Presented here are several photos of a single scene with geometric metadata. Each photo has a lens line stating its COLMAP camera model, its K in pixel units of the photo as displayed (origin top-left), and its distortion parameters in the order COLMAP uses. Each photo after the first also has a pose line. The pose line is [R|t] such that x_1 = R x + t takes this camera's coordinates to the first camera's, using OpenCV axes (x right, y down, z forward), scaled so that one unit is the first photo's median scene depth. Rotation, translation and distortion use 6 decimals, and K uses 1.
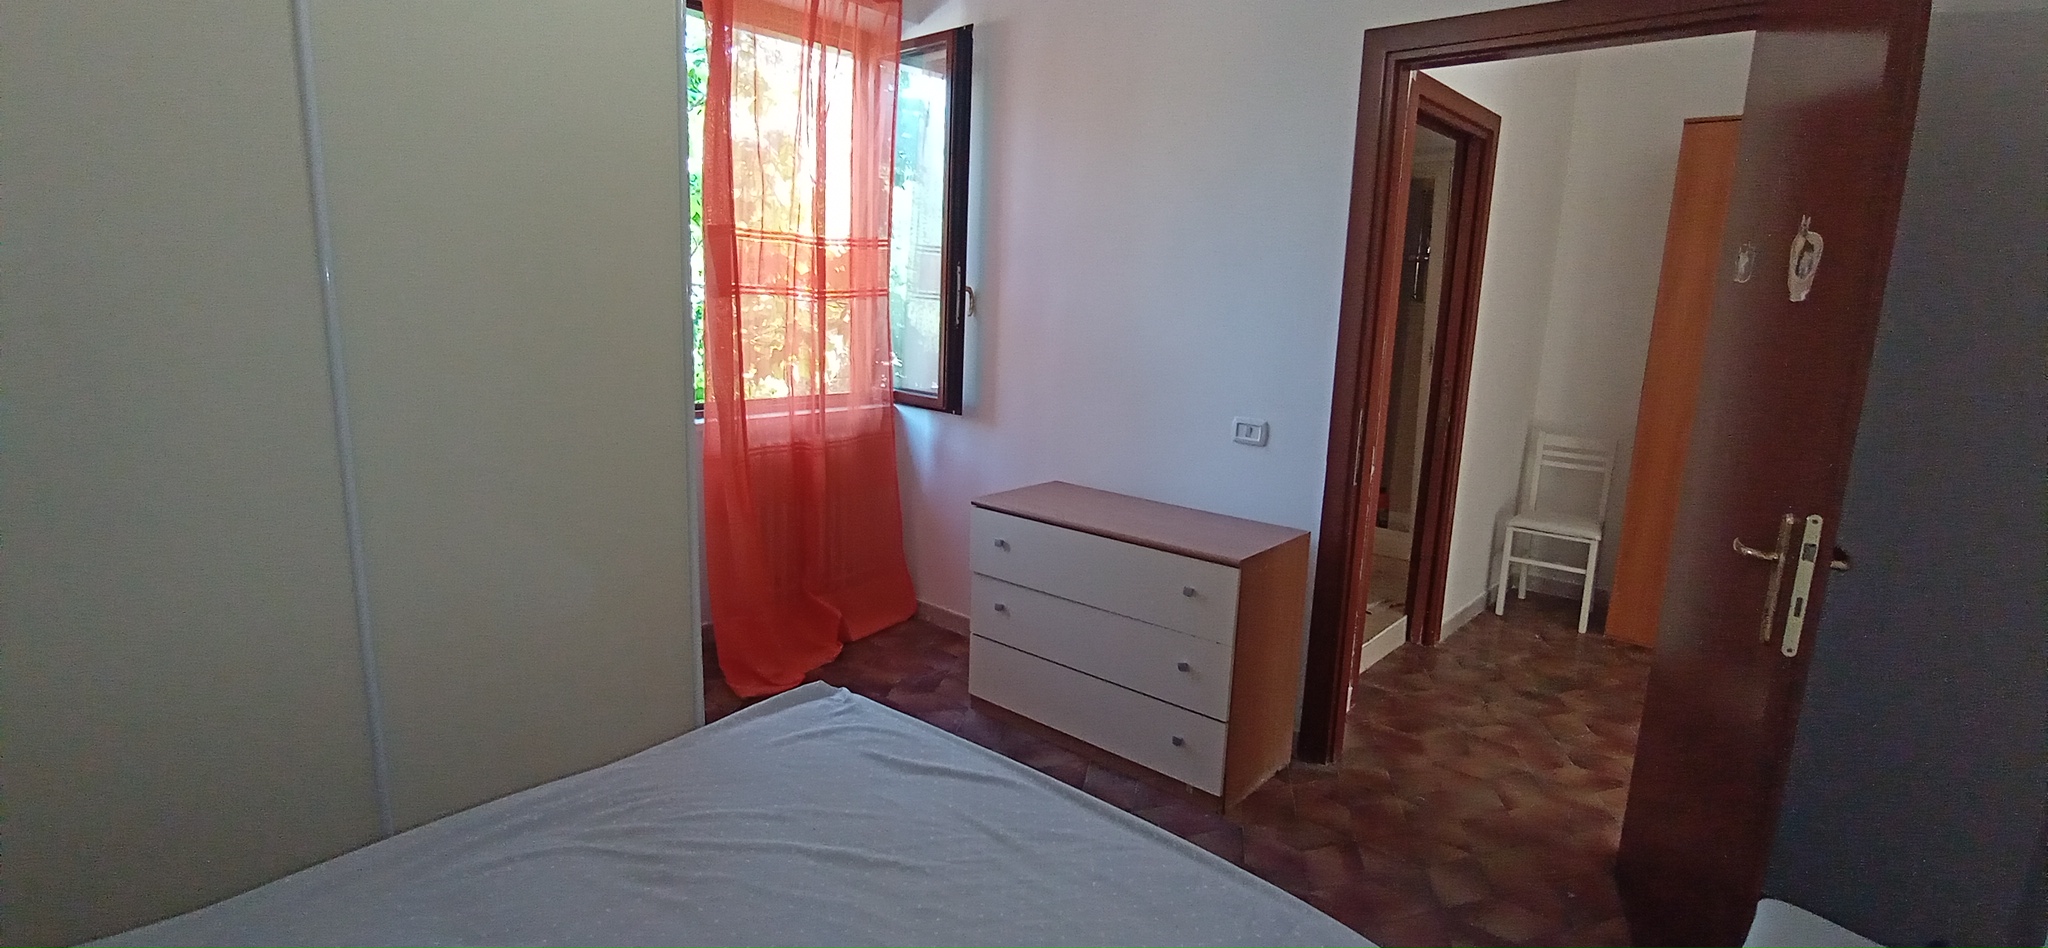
lens RADIAL K [[944.1, 0, 1027.4], [0, 944.1, 469.3], [0, 0, 1]] dist [-0.004598, -0.000108]
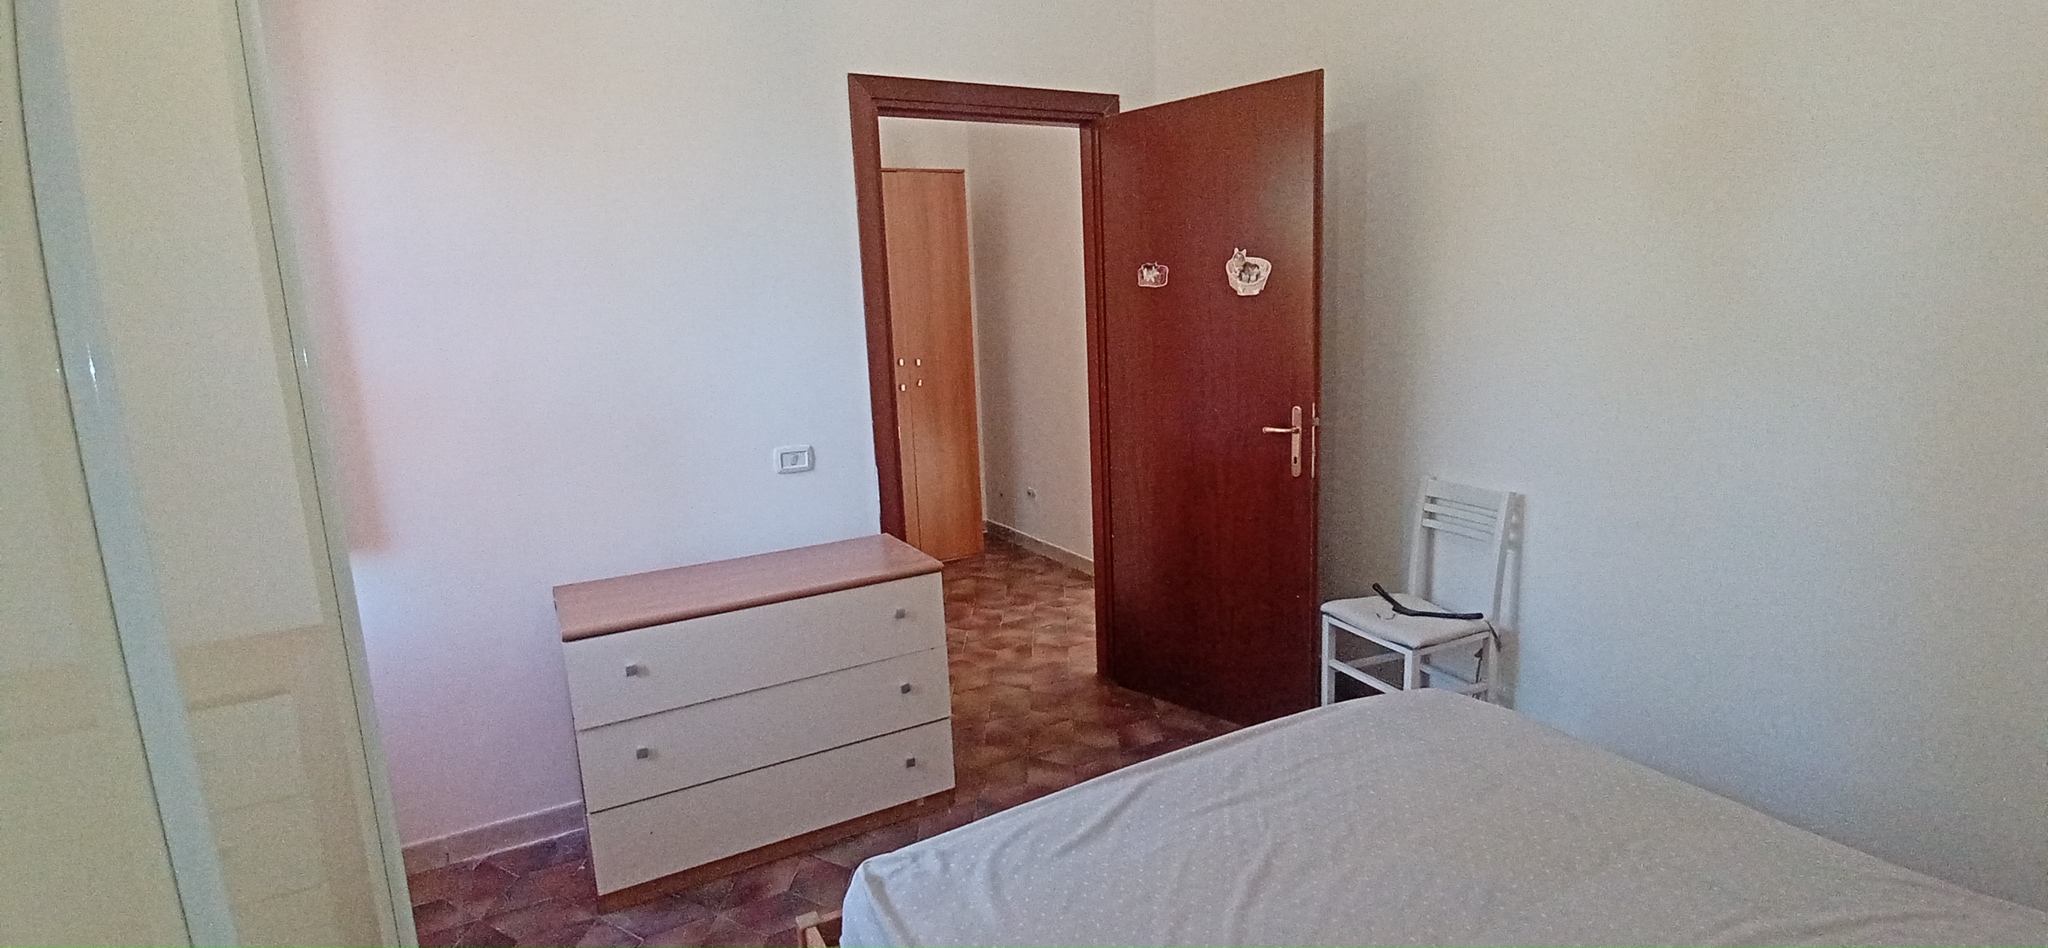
lens RADIAL K [[944.1, 0, 1028.8], [0, 944.1, 473.4], [0, 0, 1]] dist [-0.004598, -0.000108]
pose [[0.333779, -0.211248, 0.918676, -0.667200], [0.227454, 0.963819, 0.138989, -0.121106], [-0.914799, 0.162565, 0.369752, 0.474228]]
